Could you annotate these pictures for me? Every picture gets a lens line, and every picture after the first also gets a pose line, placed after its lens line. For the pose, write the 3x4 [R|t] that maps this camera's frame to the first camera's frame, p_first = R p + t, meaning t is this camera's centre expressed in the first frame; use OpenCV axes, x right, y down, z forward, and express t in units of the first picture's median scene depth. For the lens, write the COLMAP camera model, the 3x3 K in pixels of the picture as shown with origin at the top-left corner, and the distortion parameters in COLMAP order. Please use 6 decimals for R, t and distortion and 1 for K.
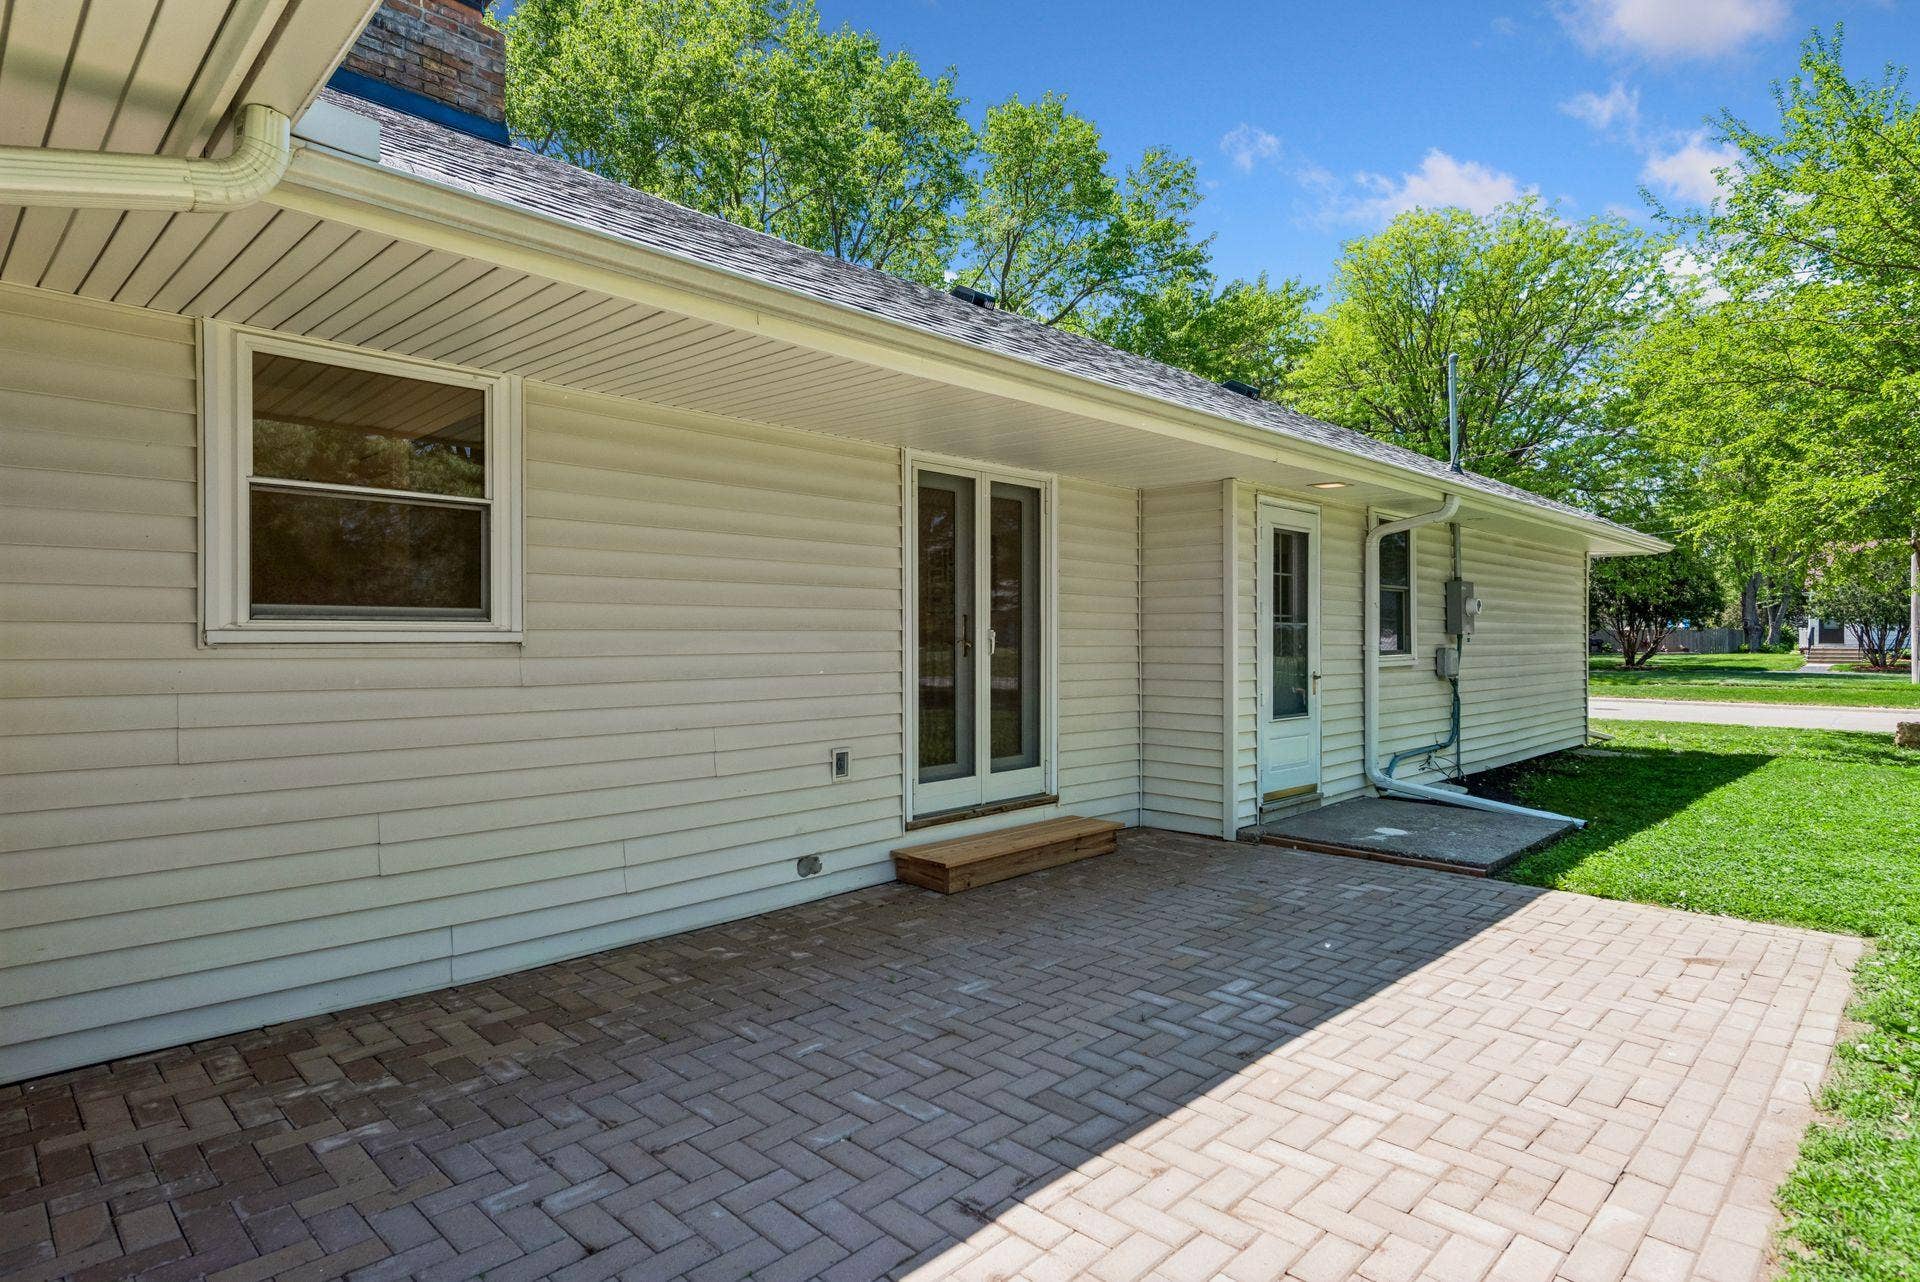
lens RADIAL K [[1039.7, 0, 960.0], [0, 1039.7, 641.0], [0, 0, 1]] dist [0.000728, 0.000214]
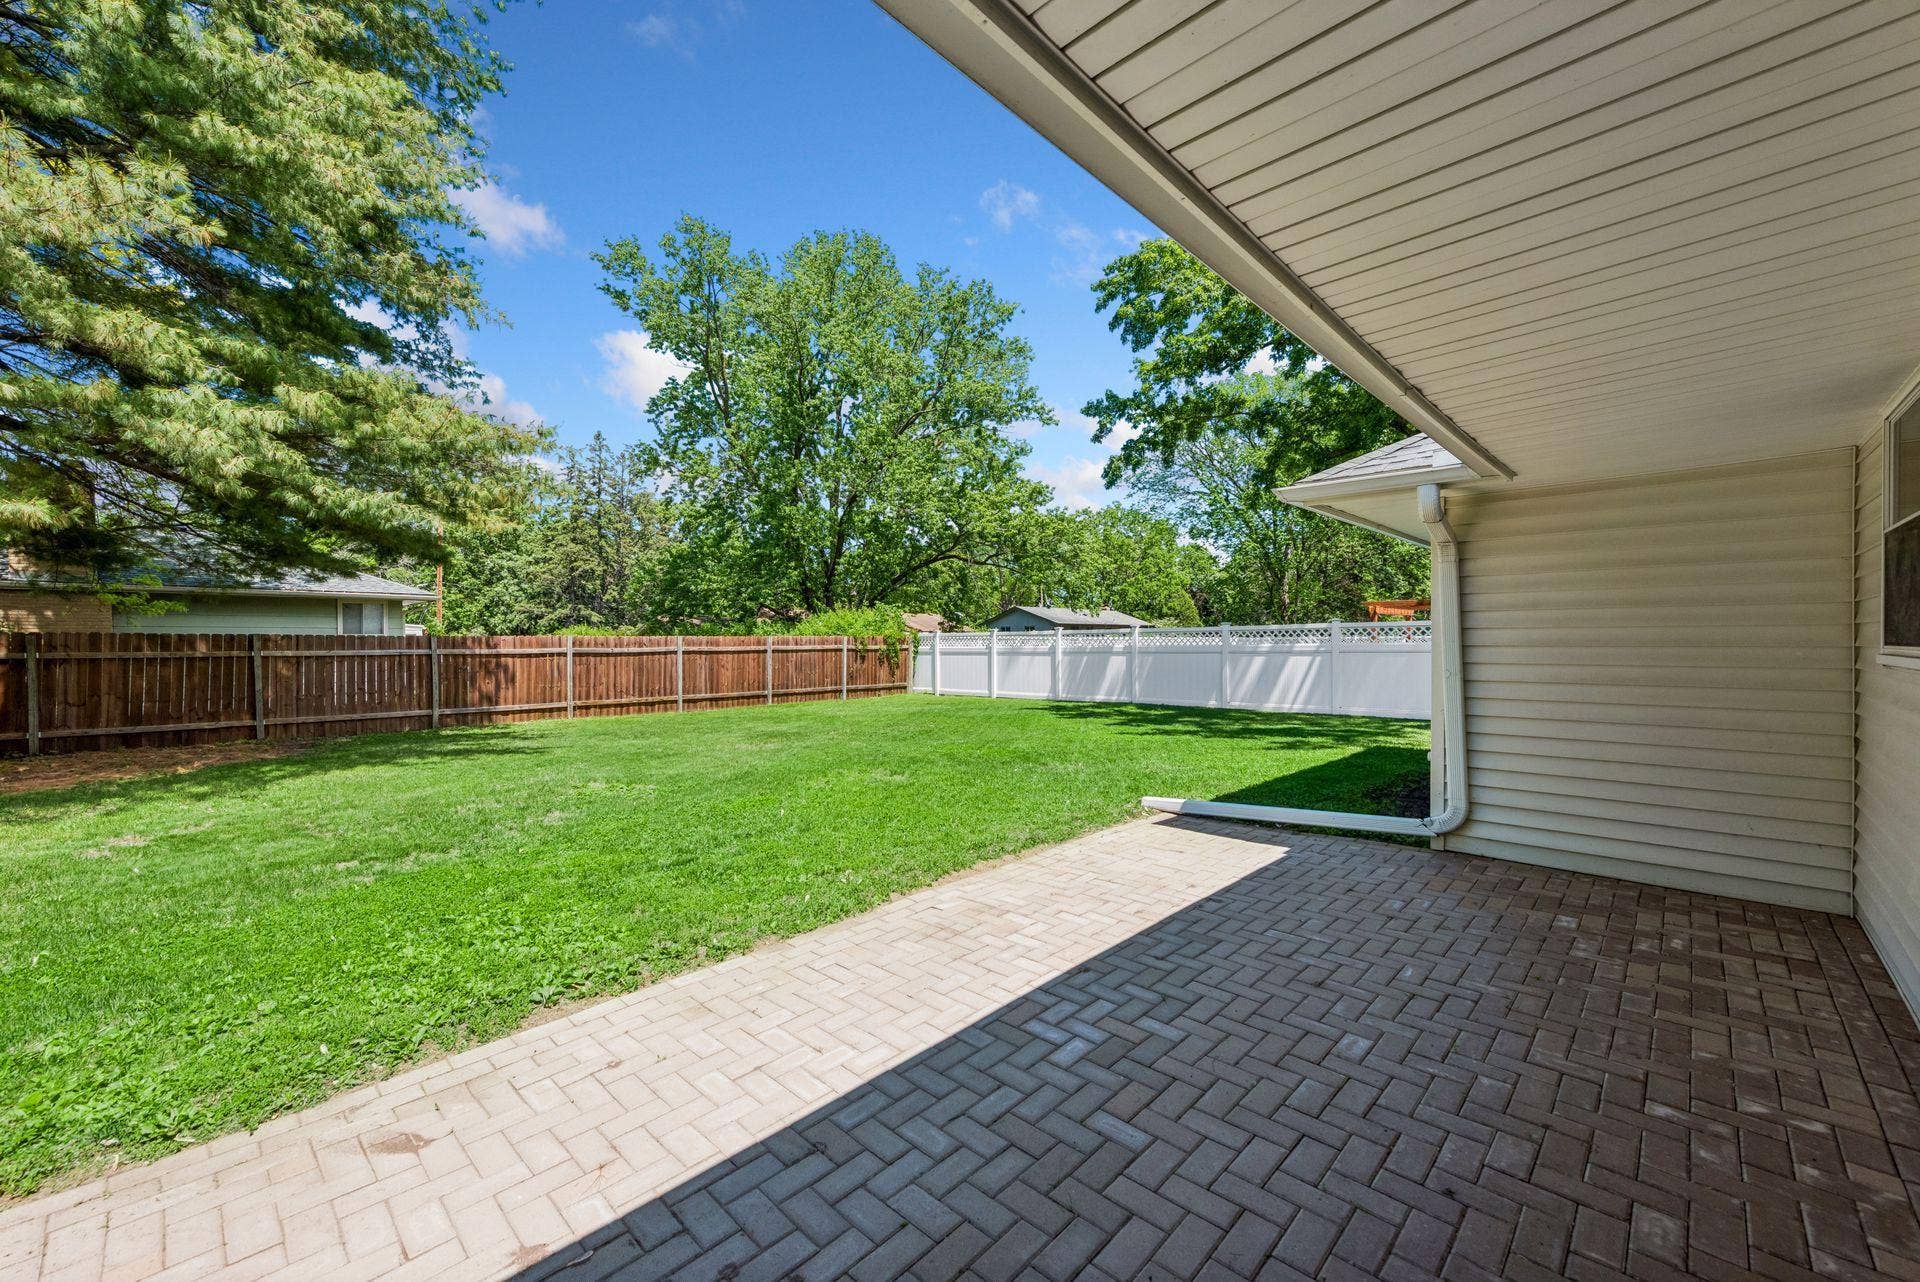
lens RADIAL K [[767.9, 0, 960.0], [0, 767.9, 641.0], [0, 0, 1]] dist [-0.000482, -0.000032]
pose [[-0.999904, 0.012457, -0.006083, 0.428628], [0.012461, 0.999922, -0.000689, -0.039337], [0.006074, -0.000764, -0.999981, 1.968307]]
